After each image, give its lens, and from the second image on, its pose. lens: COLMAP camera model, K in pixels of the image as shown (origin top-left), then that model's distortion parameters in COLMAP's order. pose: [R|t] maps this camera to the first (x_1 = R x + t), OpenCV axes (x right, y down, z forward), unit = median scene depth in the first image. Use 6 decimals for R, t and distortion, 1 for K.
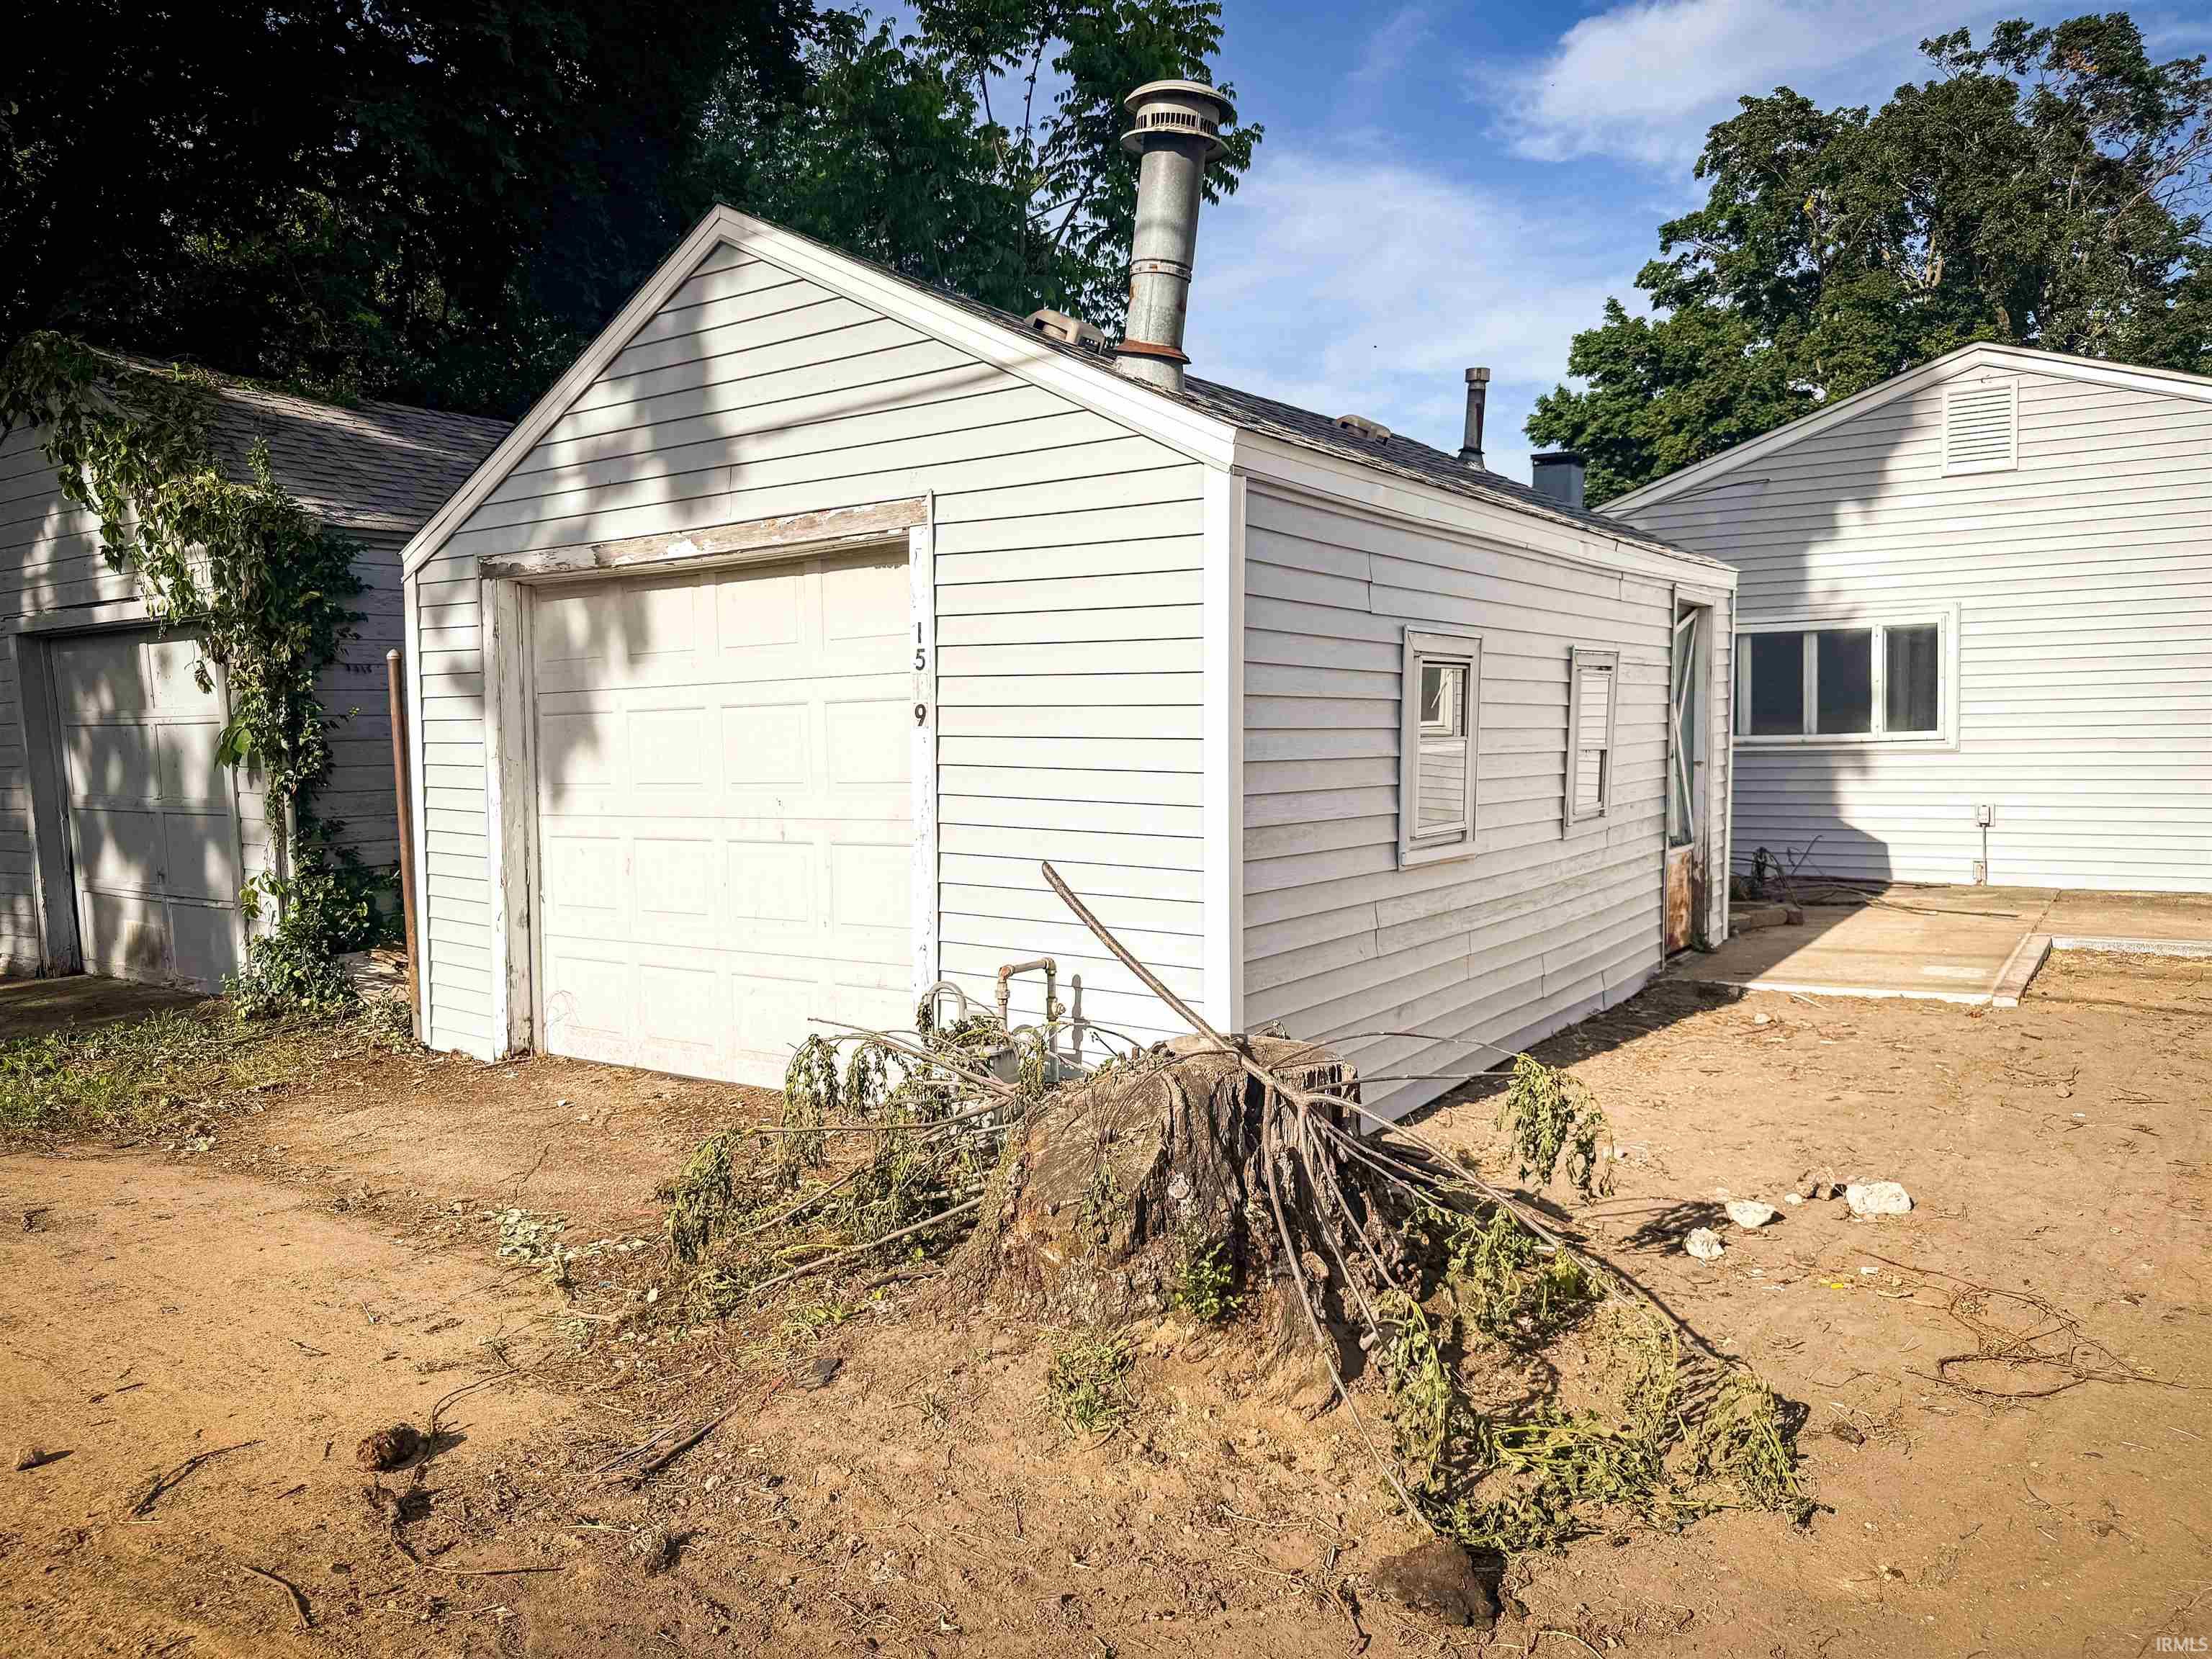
lens RADIAL K [[1567.9, 0, 1106.0], [0, 1567.9, 829.5], [0, 0, 1]] dist [0.025179, -0.038308]
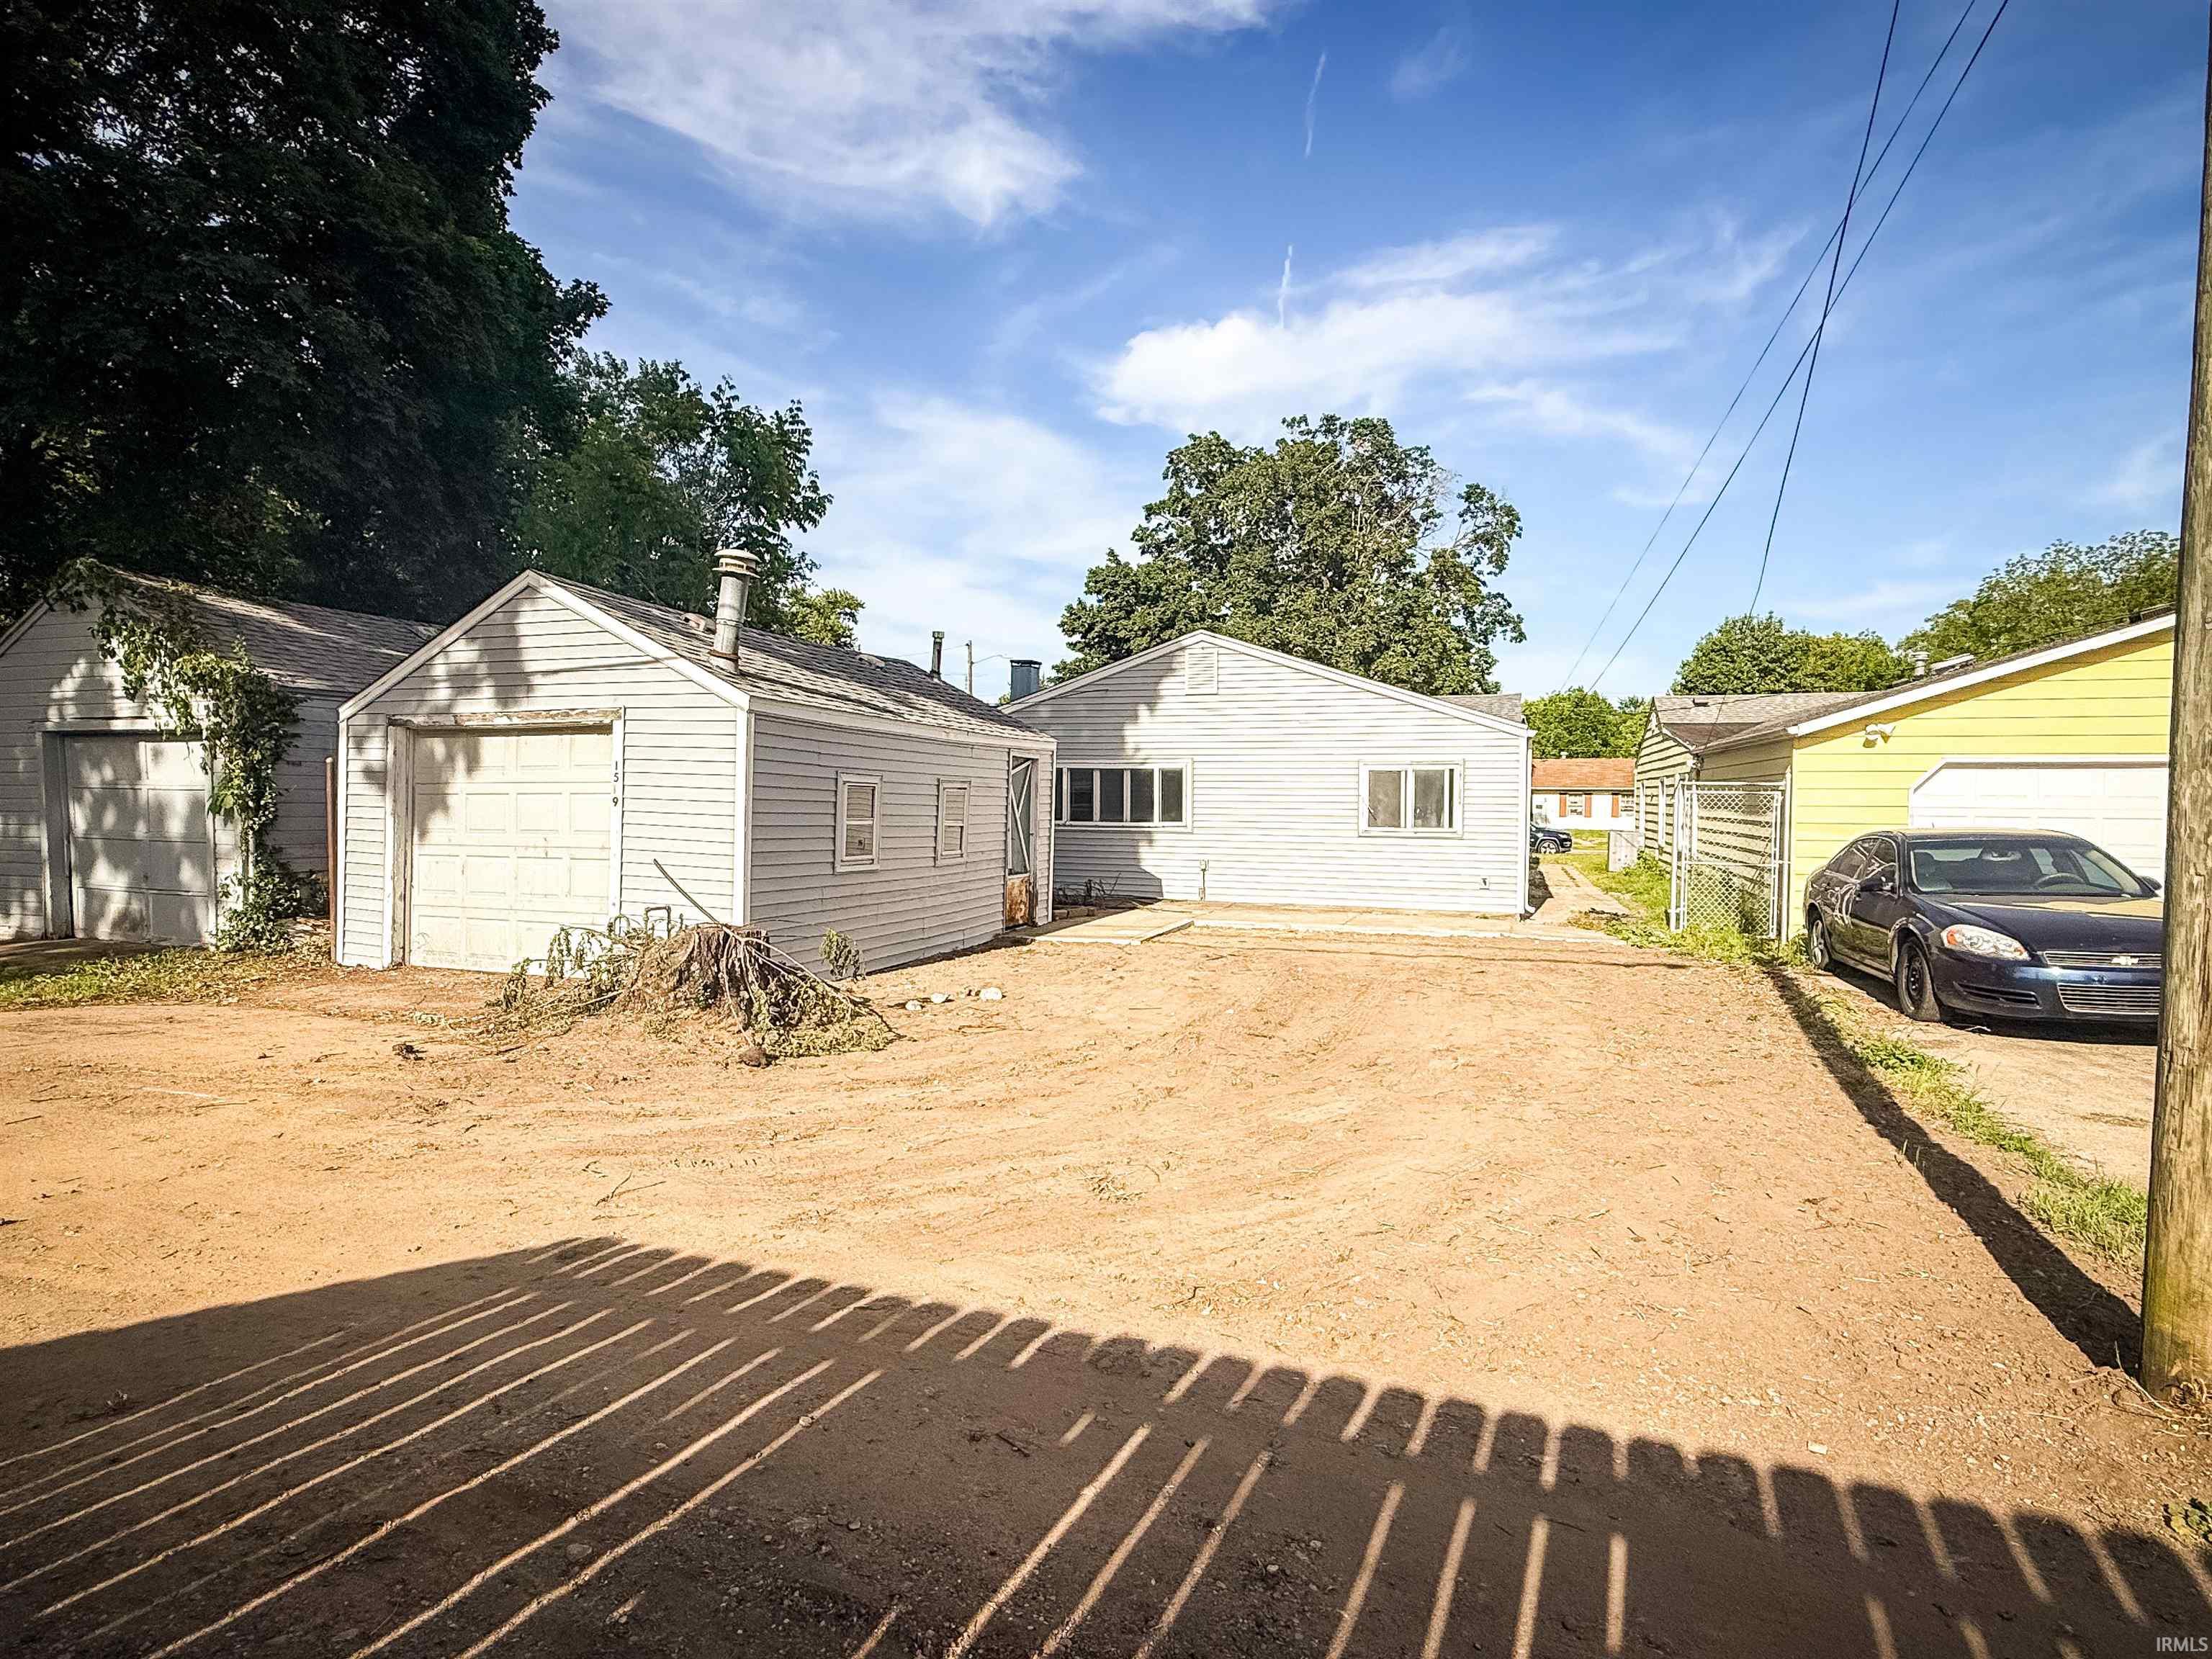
lens RADIAL K [[1137.3, 0, 1106.0], [0, 1137.3, 829.5], [0, 0, 1]] dist [-0.002927, -0.000068]
pose [[0.964563, 0.026042, 0.262565, 0.090543], [-0.013949, 0.998759, -0.047817, 0.024114], [-0.263484, 0.042460, 0.963729, -0.520380]]
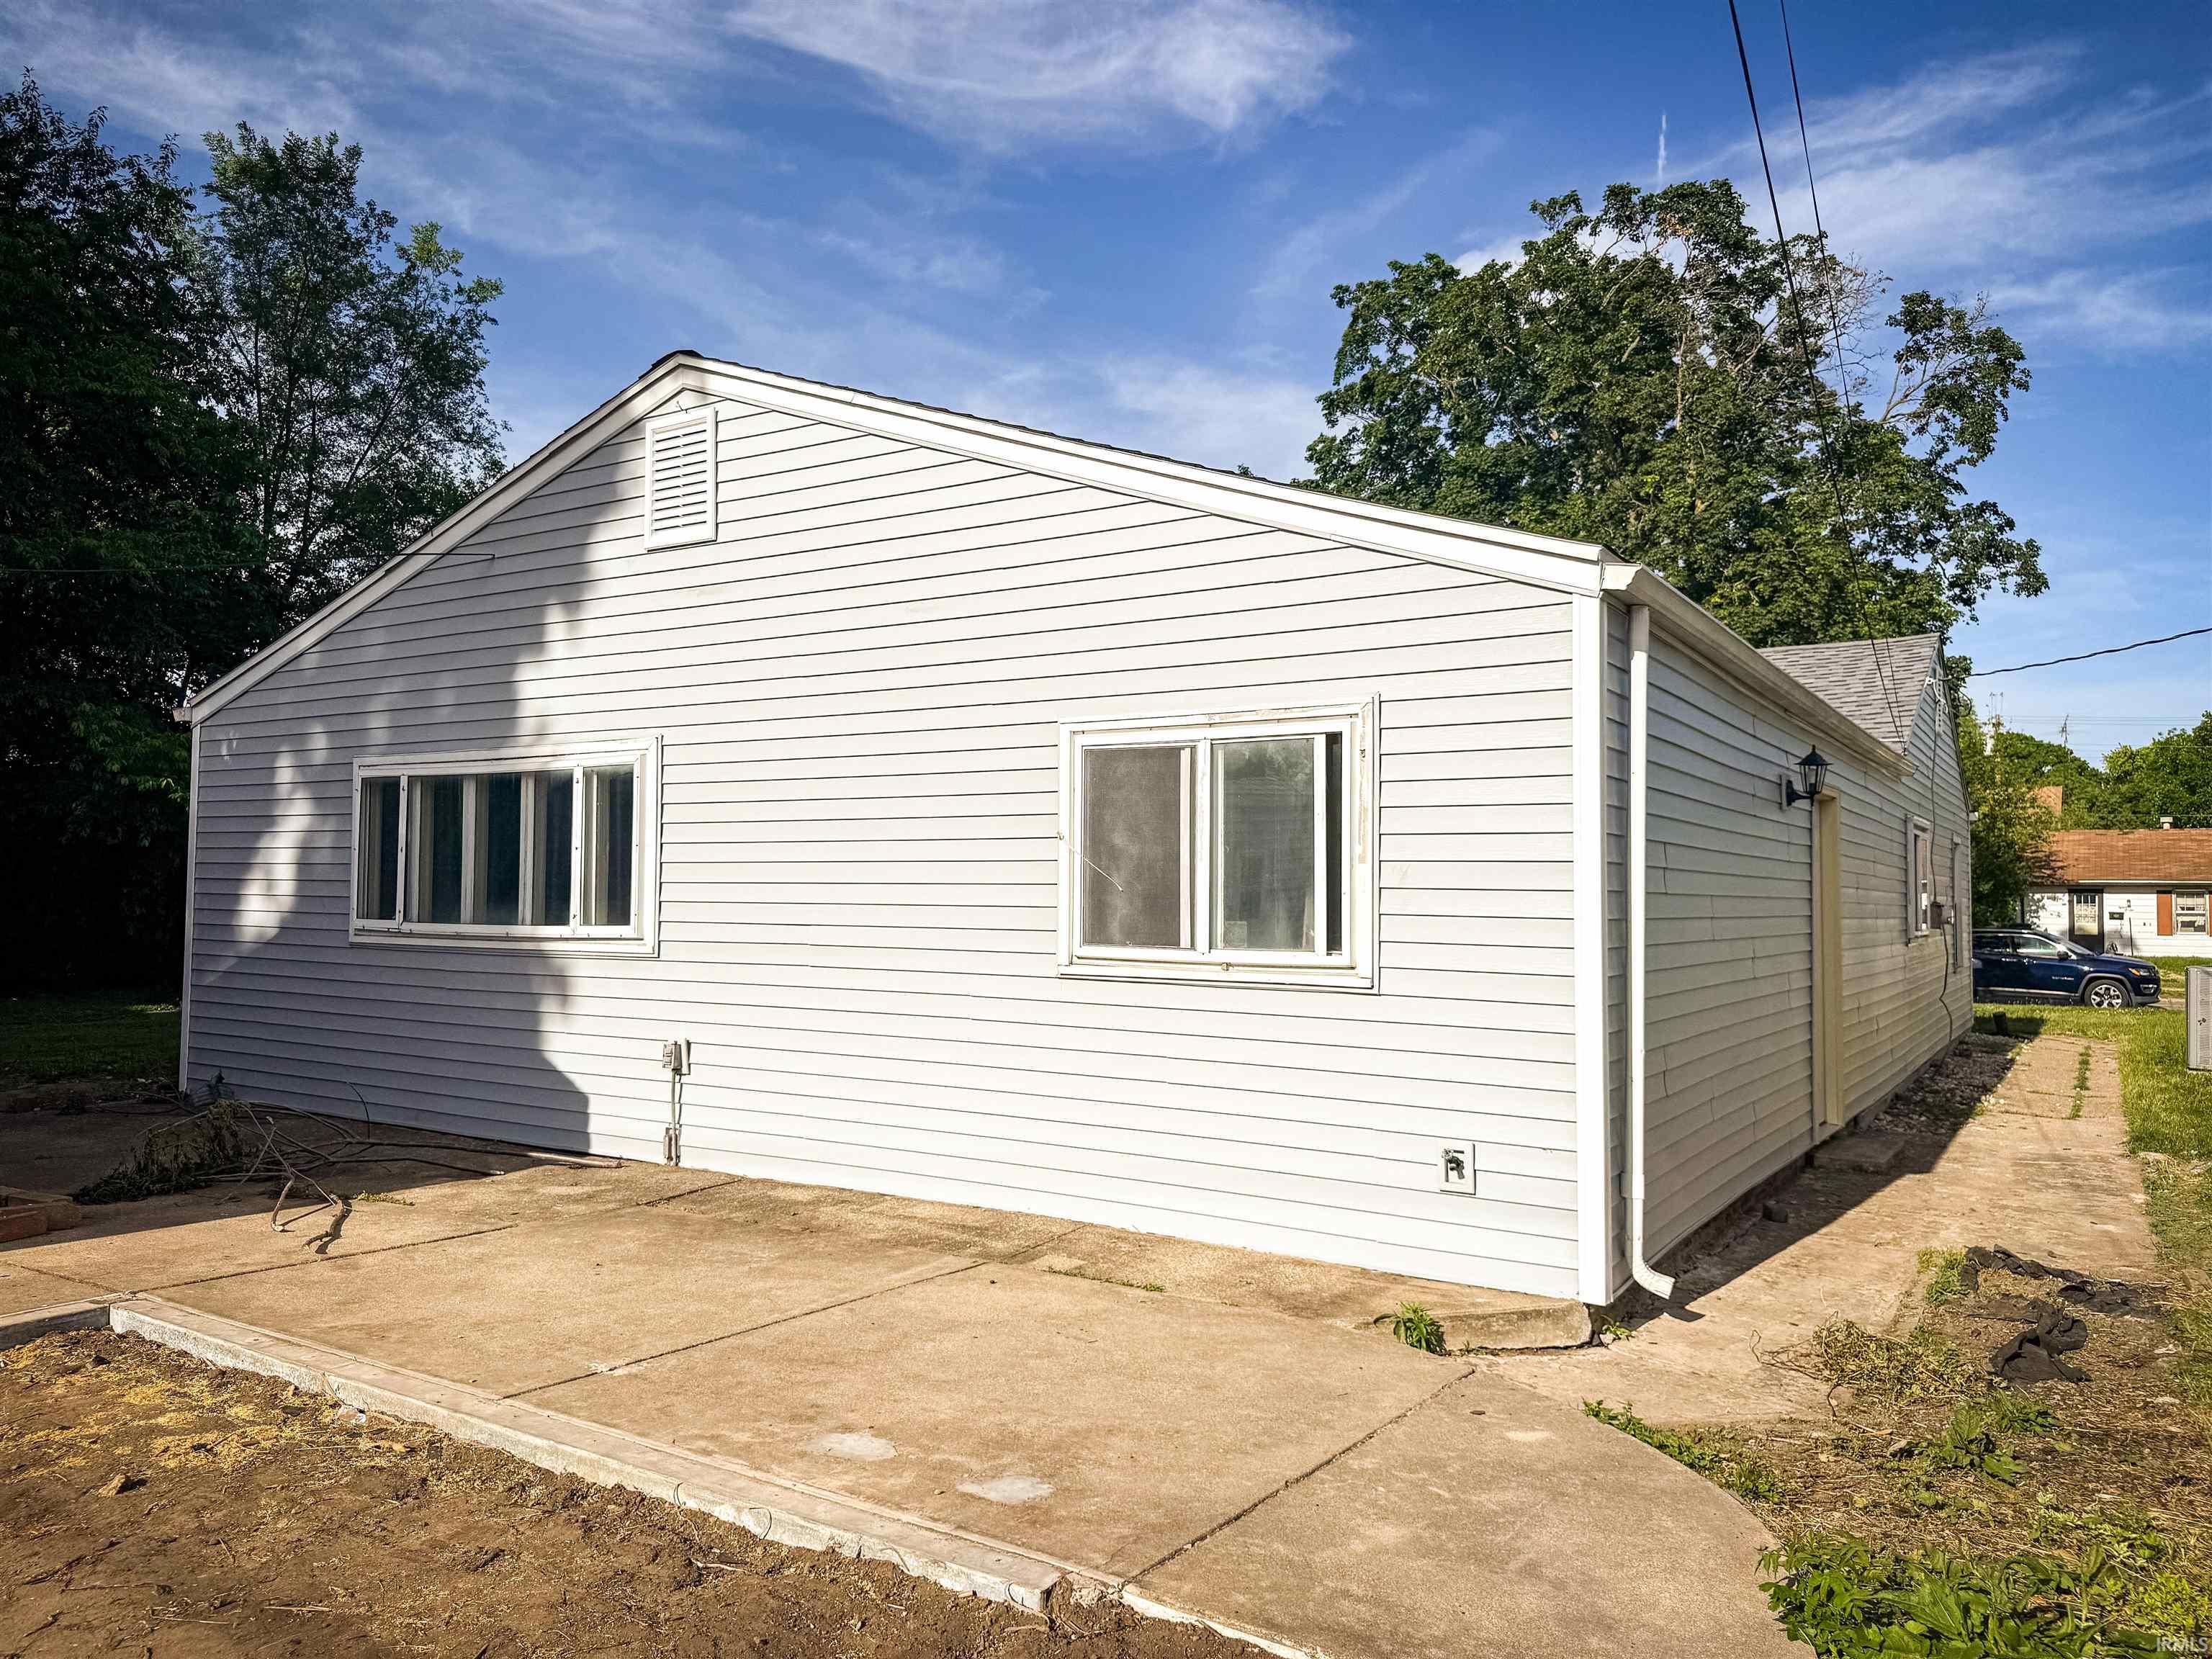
lens RADIAL K [[1541.4, 0, 1048.9], [0, 1541.4, 841.8], [0, 0, 1]] dist [0.043409, -0.077815]
pose [[0.999335, 0.036467, 0.000711, 1.047850], [-0.036171, 0.993354, -0.109268, -0.048580], [-0.004691, 0.109170, 0.994012, 0.500575]]
